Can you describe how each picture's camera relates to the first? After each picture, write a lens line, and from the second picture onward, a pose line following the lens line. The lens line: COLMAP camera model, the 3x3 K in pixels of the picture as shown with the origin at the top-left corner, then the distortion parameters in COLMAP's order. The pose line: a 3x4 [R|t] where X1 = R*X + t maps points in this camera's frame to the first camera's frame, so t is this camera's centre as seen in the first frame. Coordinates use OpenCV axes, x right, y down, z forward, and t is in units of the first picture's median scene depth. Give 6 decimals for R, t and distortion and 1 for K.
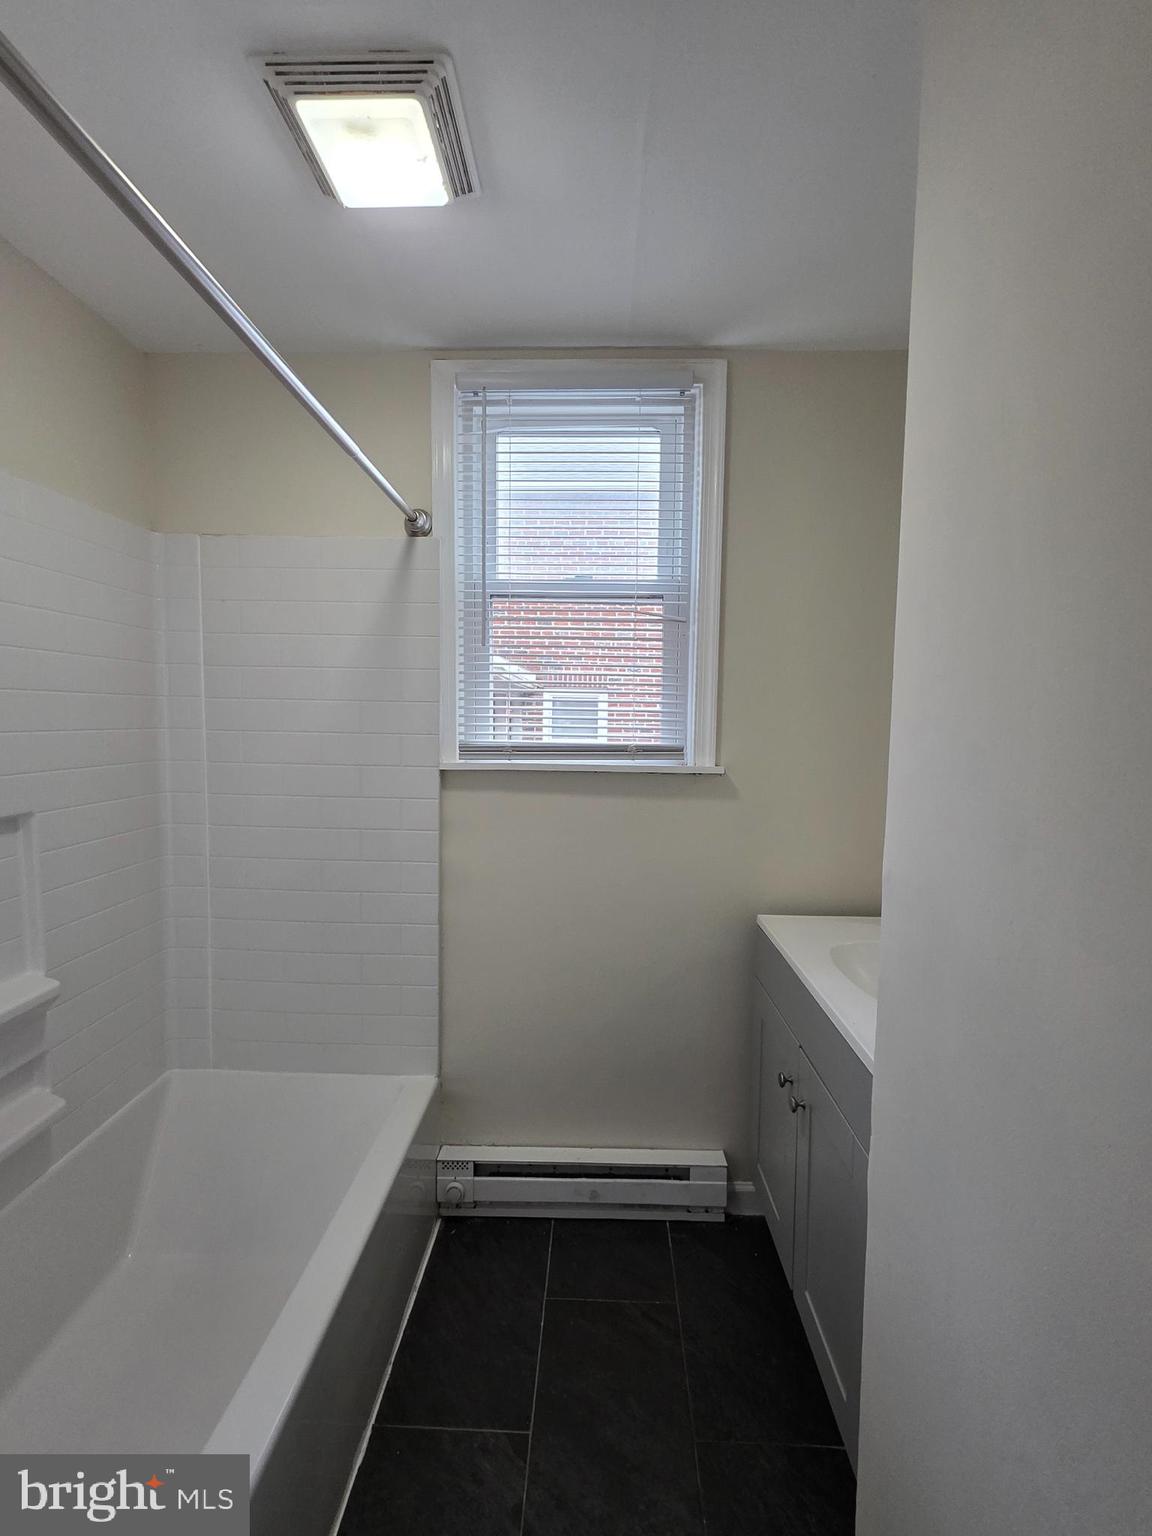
lens RADIAL K [[724.6, 0, 579.4], [0, 724.6, 771.3], [0, 0, 1]] dist [0.004719, 0.001060]
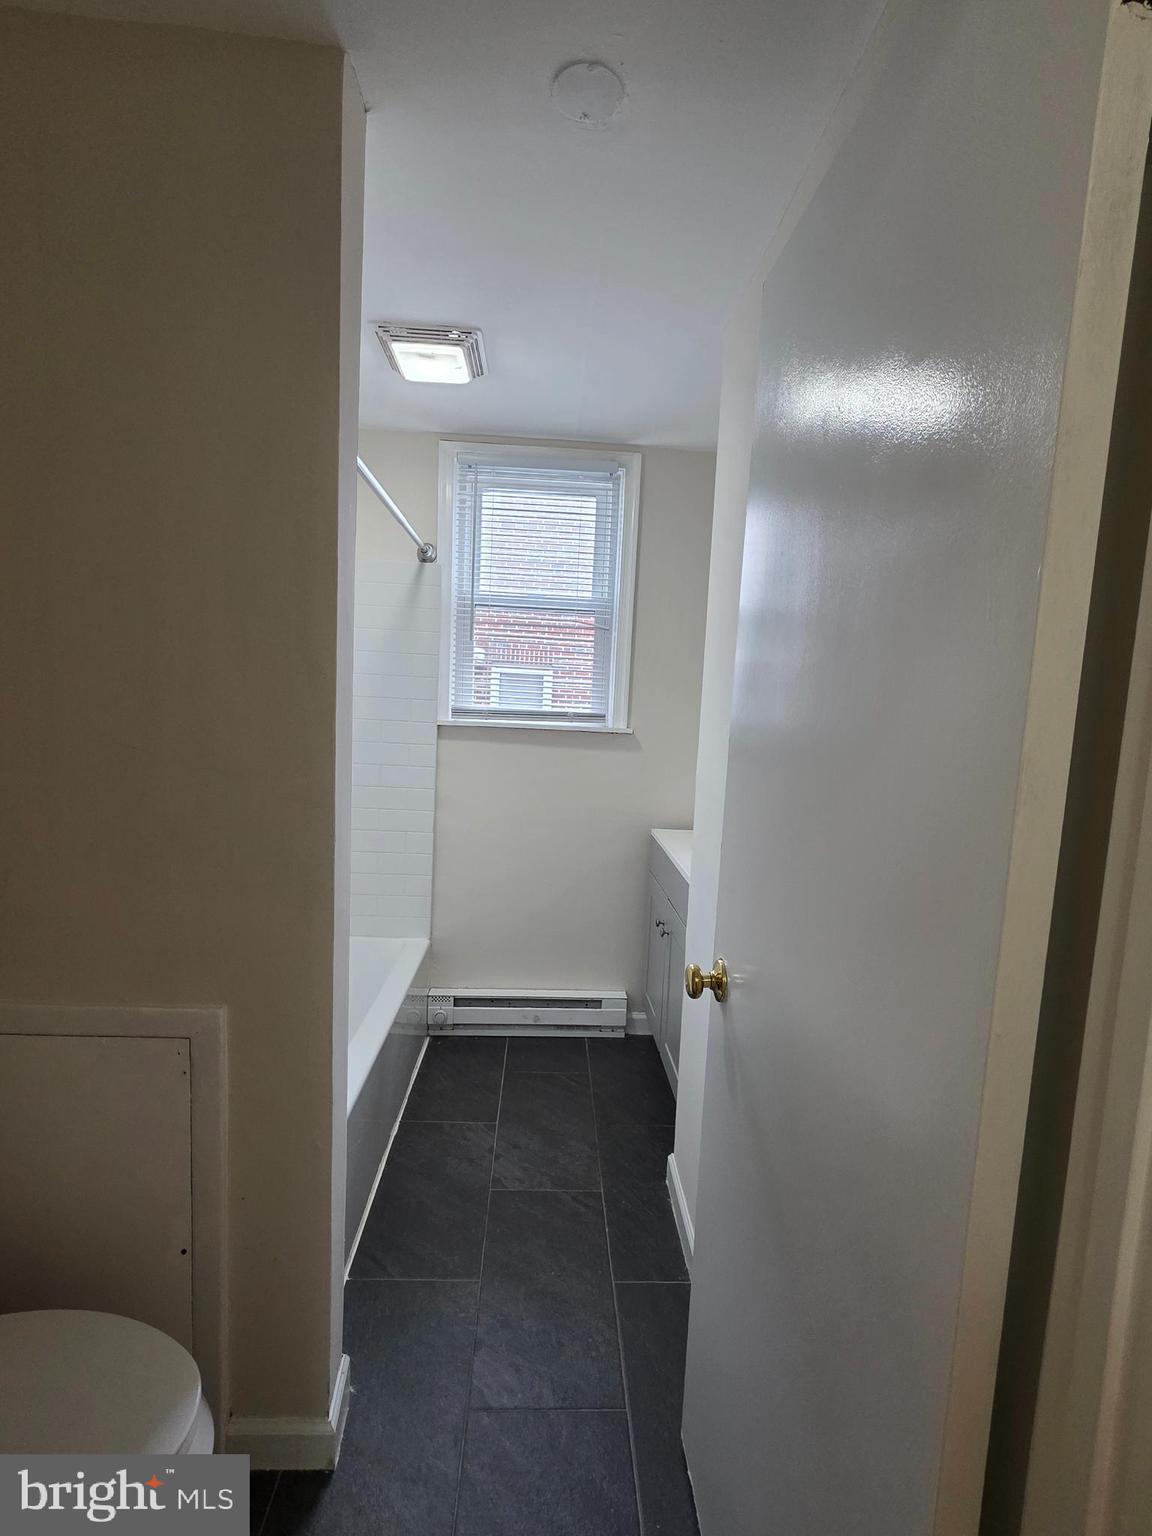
lens RADIAL K [[724.6, 0, 579.4], [0, 724.6, 771.3], [0, 0, 1]] dist [0.004719, 0.001060]
pose [[0.996473, 0.025947, 0.079799, -0.024020], [-0.028626, 0.999058, 0.032611, 0.035168], [-0.078878, -0.034781, 0.996277, -0.467941]]
